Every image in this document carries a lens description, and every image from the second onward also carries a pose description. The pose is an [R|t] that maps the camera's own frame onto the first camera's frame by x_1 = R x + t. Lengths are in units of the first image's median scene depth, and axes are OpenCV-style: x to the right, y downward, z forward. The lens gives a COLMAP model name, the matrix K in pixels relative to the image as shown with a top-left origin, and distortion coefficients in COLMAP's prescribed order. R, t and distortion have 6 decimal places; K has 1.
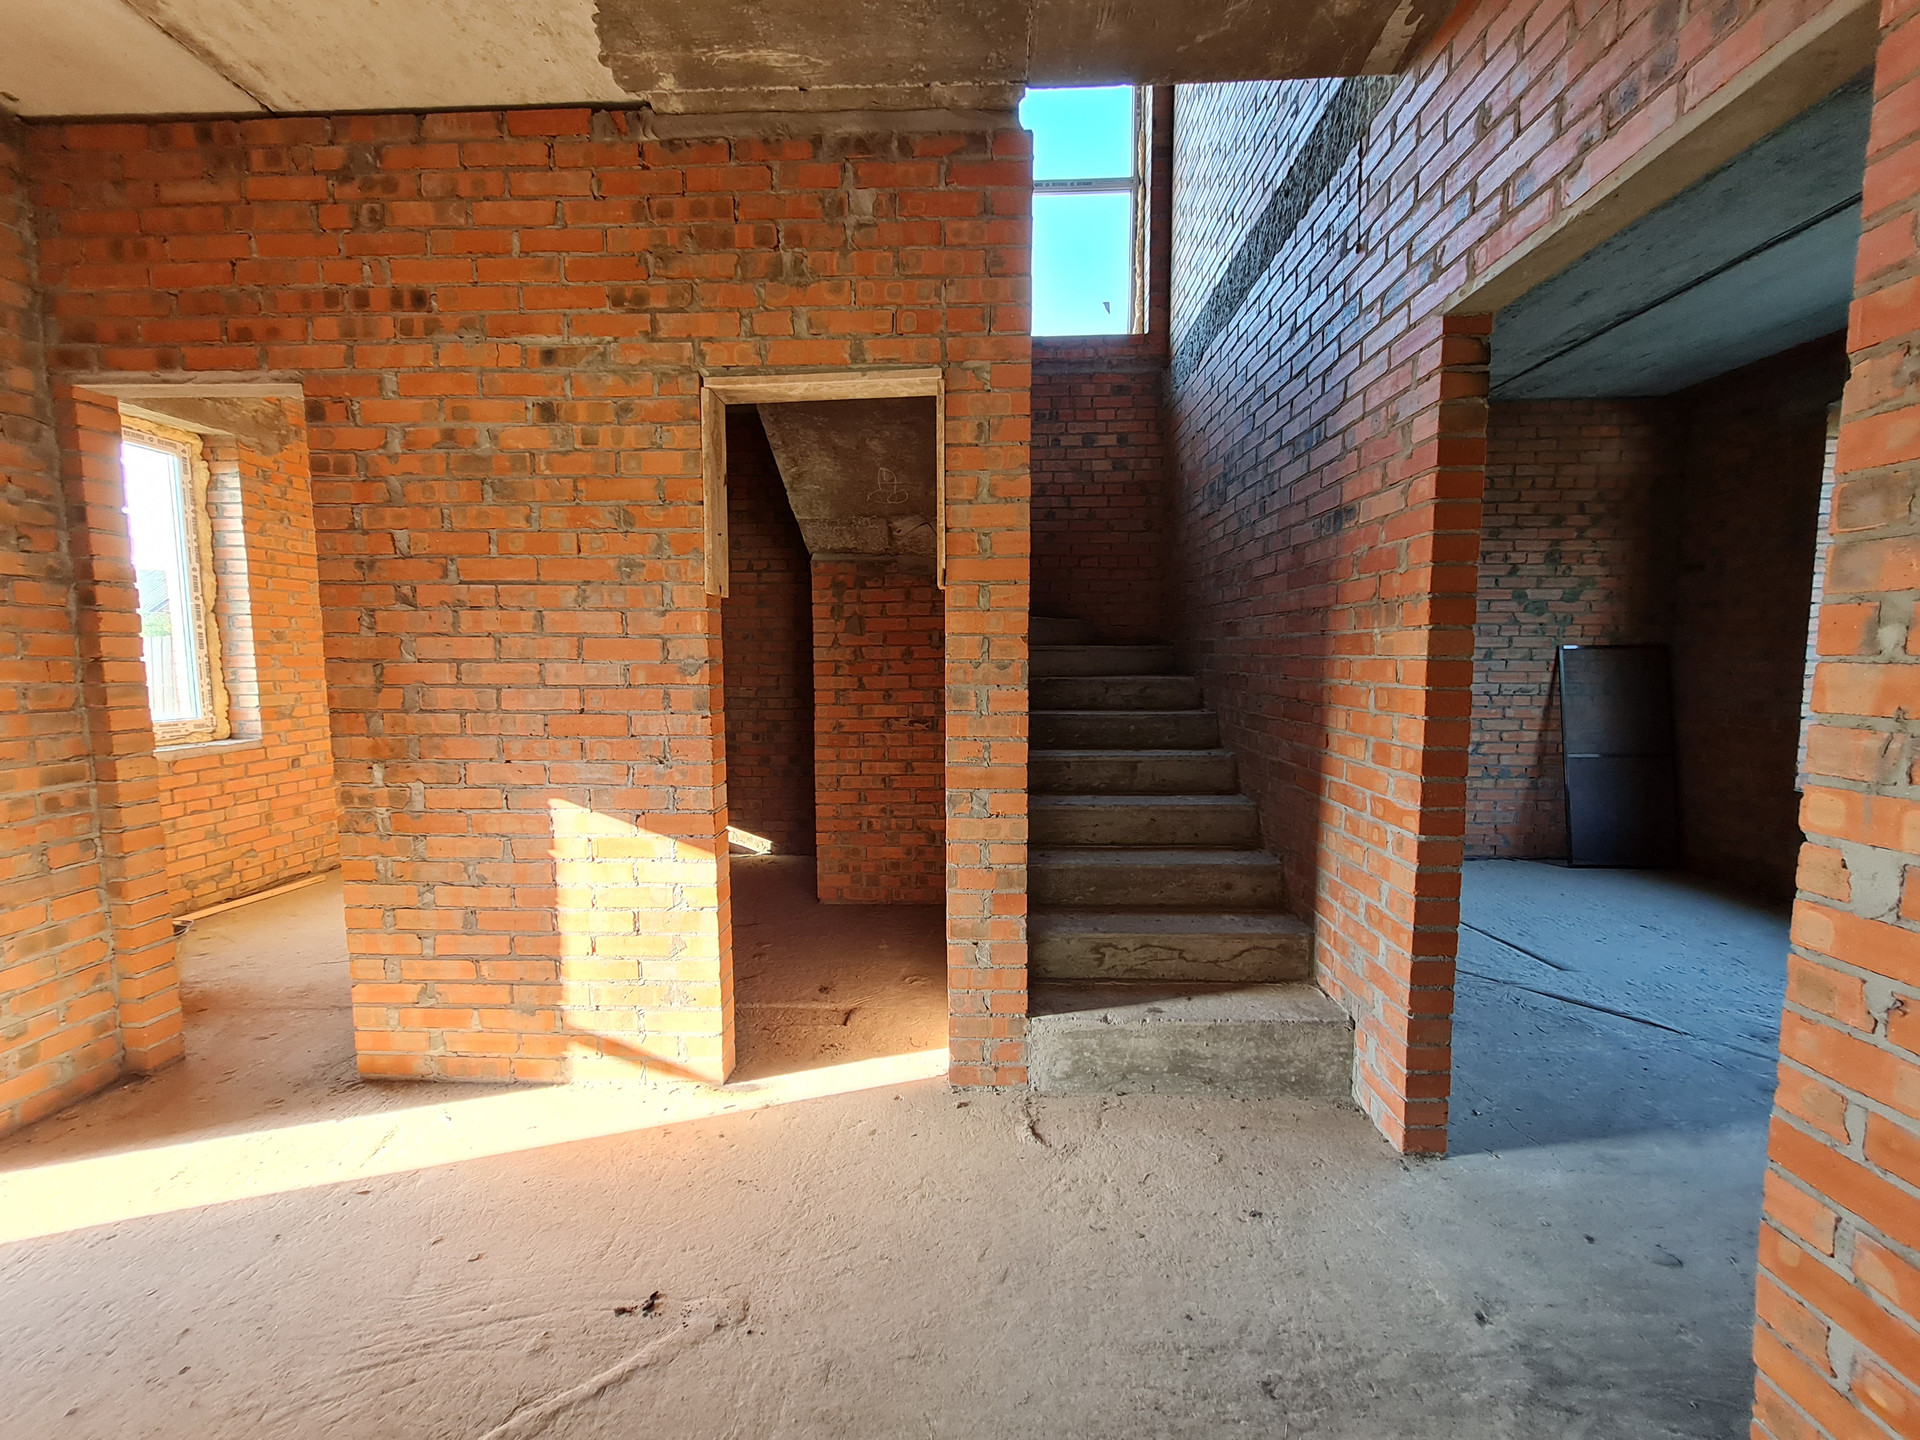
lens RADIAL K [[765.1, 0, 961.4], [0, 765.1, 725.0], [0, 0, 1]] dist [0.001597, 0.000065]
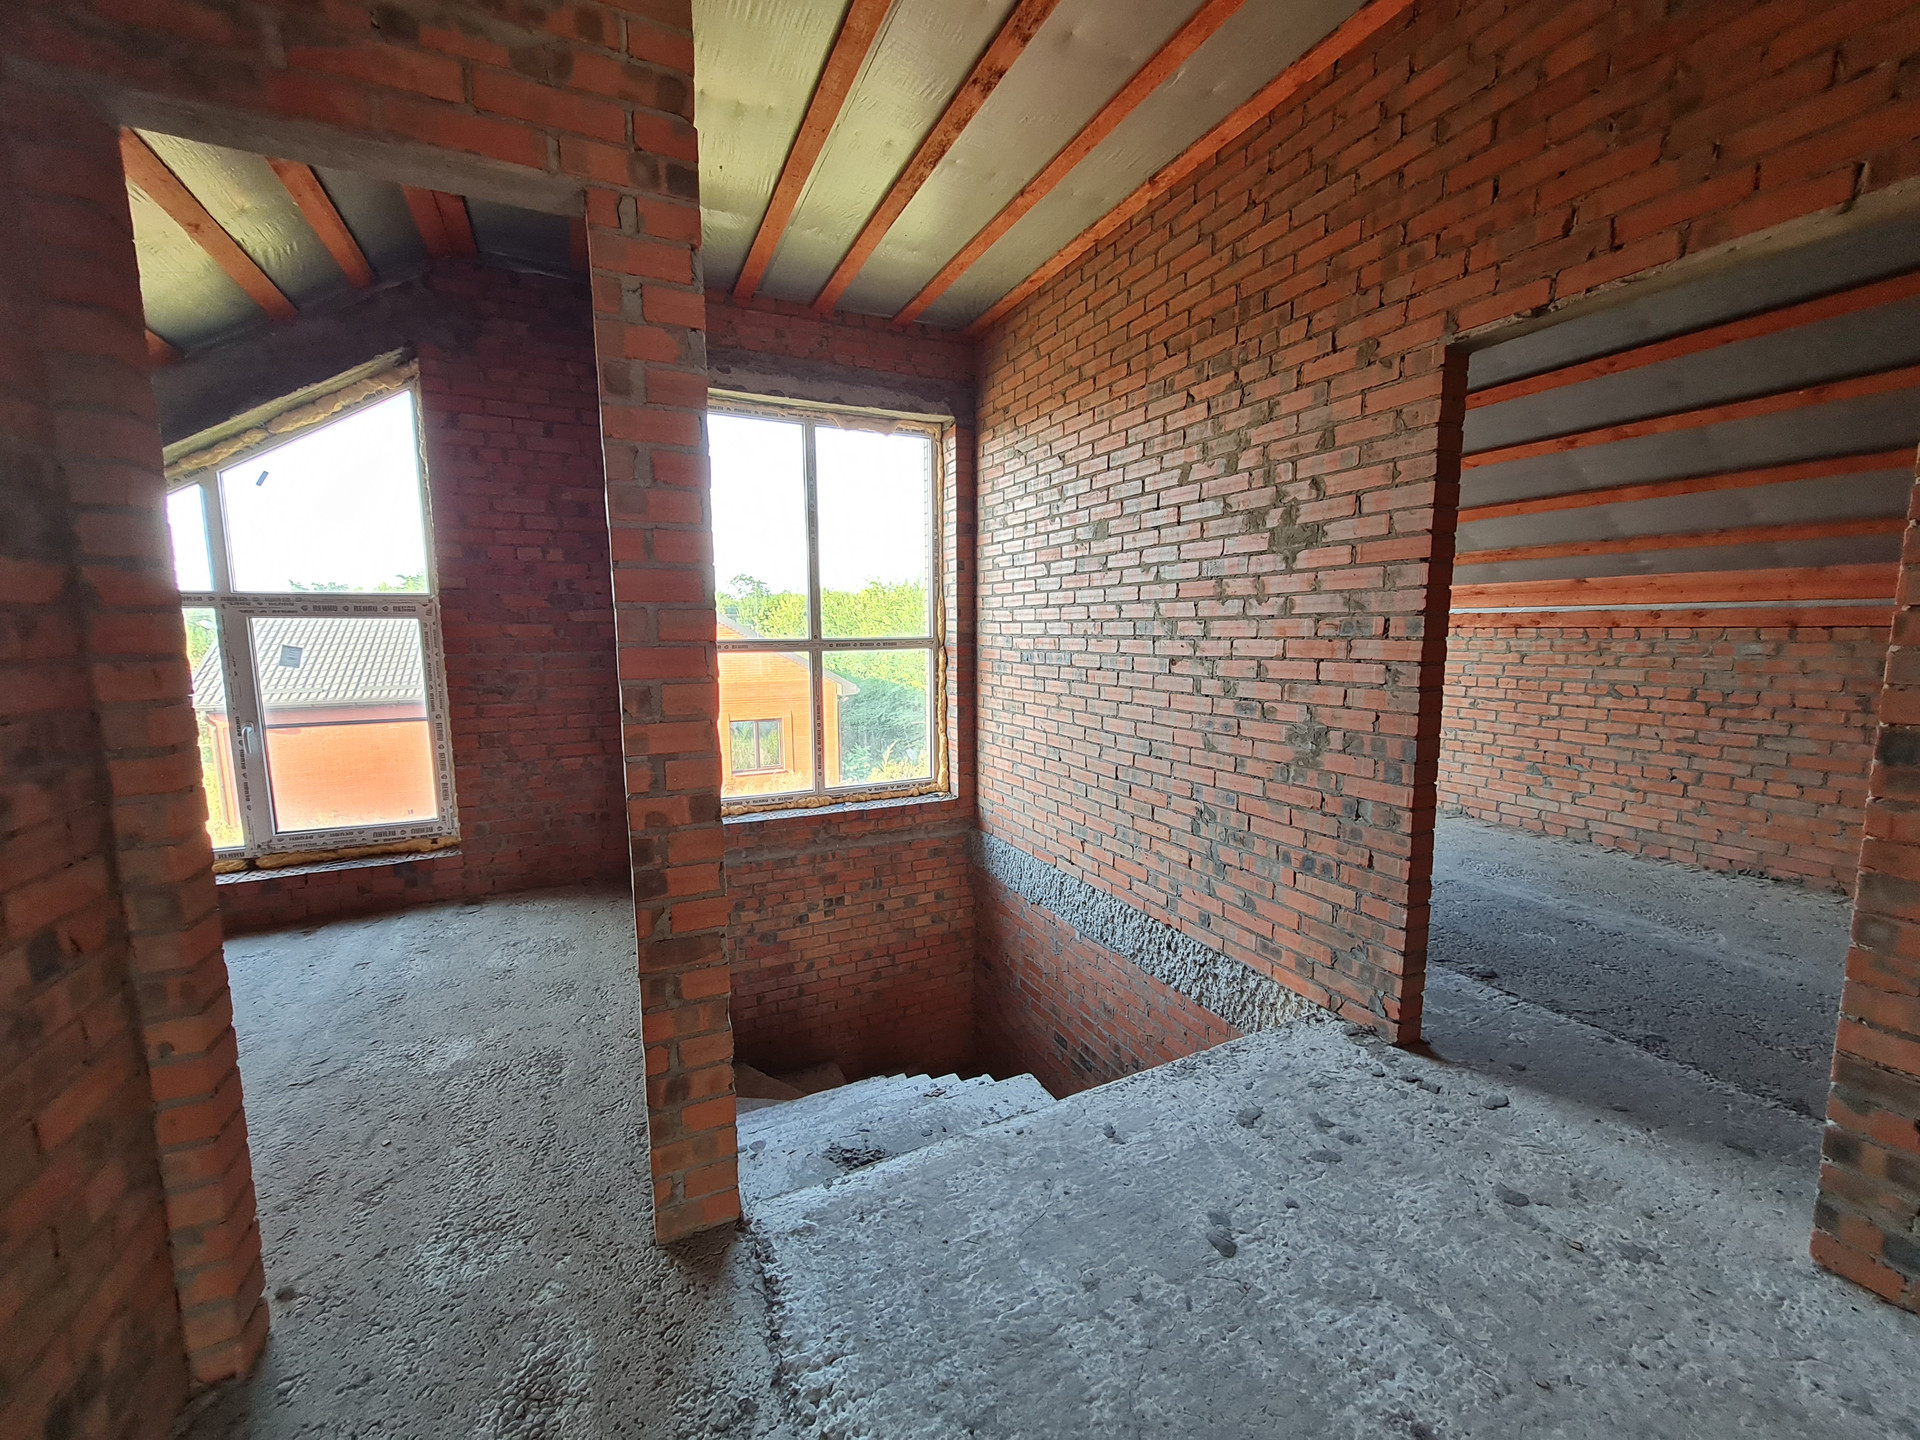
lens RADIAL K [[765.1, 0, 961.0], [0, 765.1, 719.3], [0, 0, 1]] dist [0.001597, 0.000065]
pose [[0.885197, -0.060978, 0.461203, -0.236012], [0.050951, 0.998116, 0.034175, -0.650082], [-0.462418, -0.006753, 0.886636, 0.048858]]
